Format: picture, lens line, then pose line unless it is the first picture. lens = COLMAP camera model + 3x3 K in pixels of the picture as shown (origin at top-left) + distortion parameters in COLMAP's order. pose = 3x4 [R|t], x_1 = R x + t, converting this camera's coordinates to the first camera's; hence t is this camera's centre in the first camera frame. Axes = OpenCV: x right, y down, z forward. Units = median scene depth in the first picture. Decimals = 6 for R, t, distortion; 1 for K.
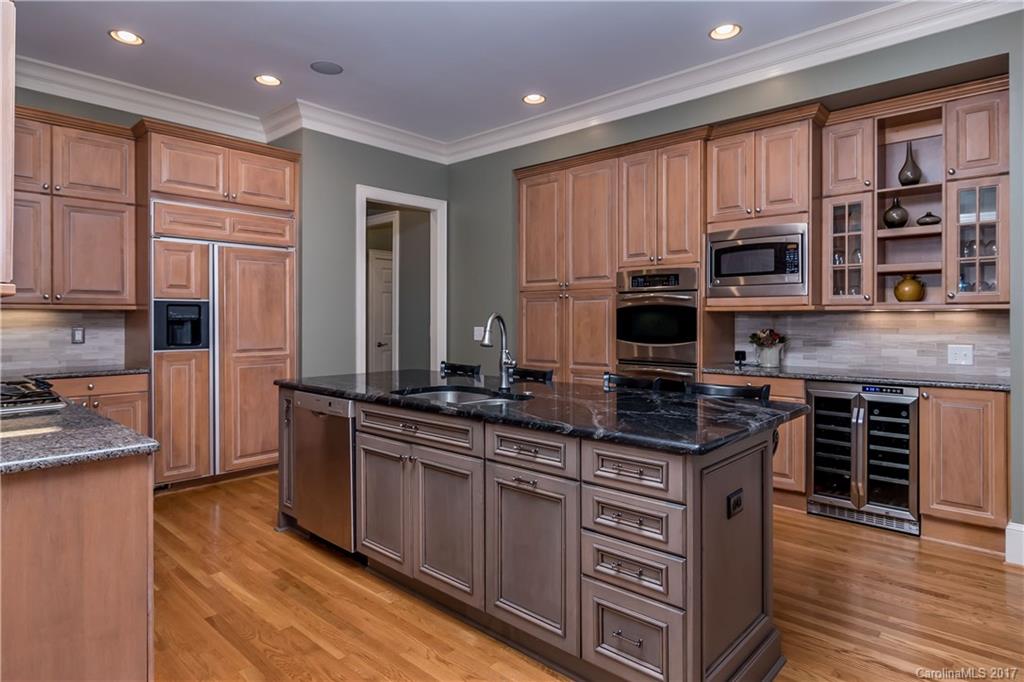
lens RADIAL K [[579.9, 0, 526.5], [0, 579.9, 324.0], [0, 0, 1]] dist [-0.000377, -0.000179]
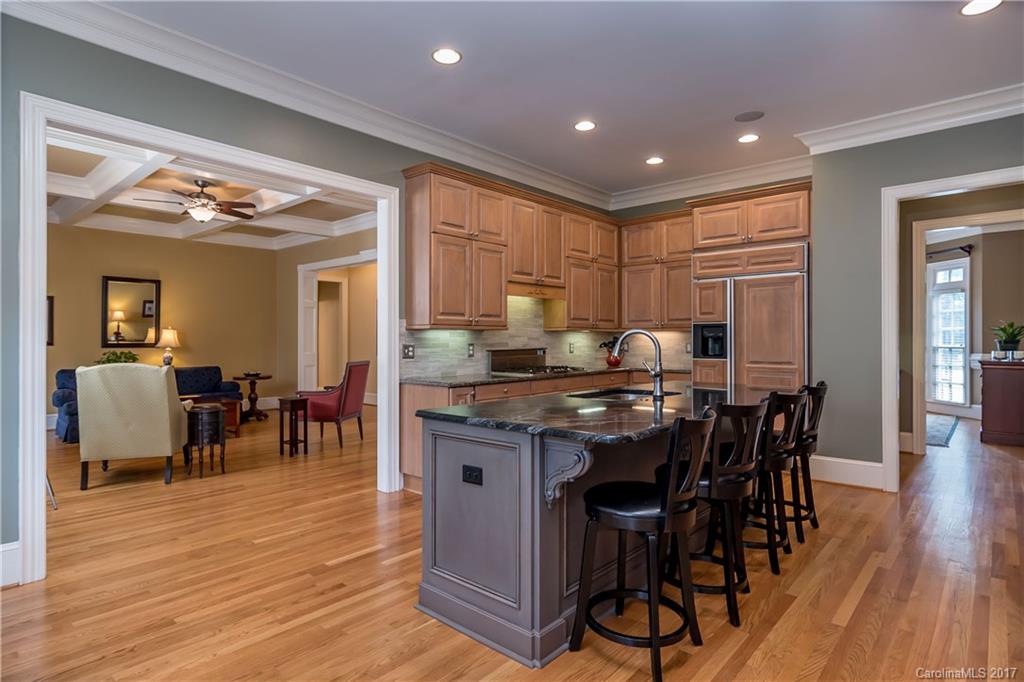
lens RADIAL K [[555.3, 0, 513.0], [0, 555.3, 338.0], [0, 0, 1]] dist [-0.001591, -0.000112]
pose [[0.011501, 0.002932, -0.999930, 0.671776], [-0.001005, 0.999995, 0.002921, -0.008446], [0.999933, 0.000972, 0.011504, 0.475637]]
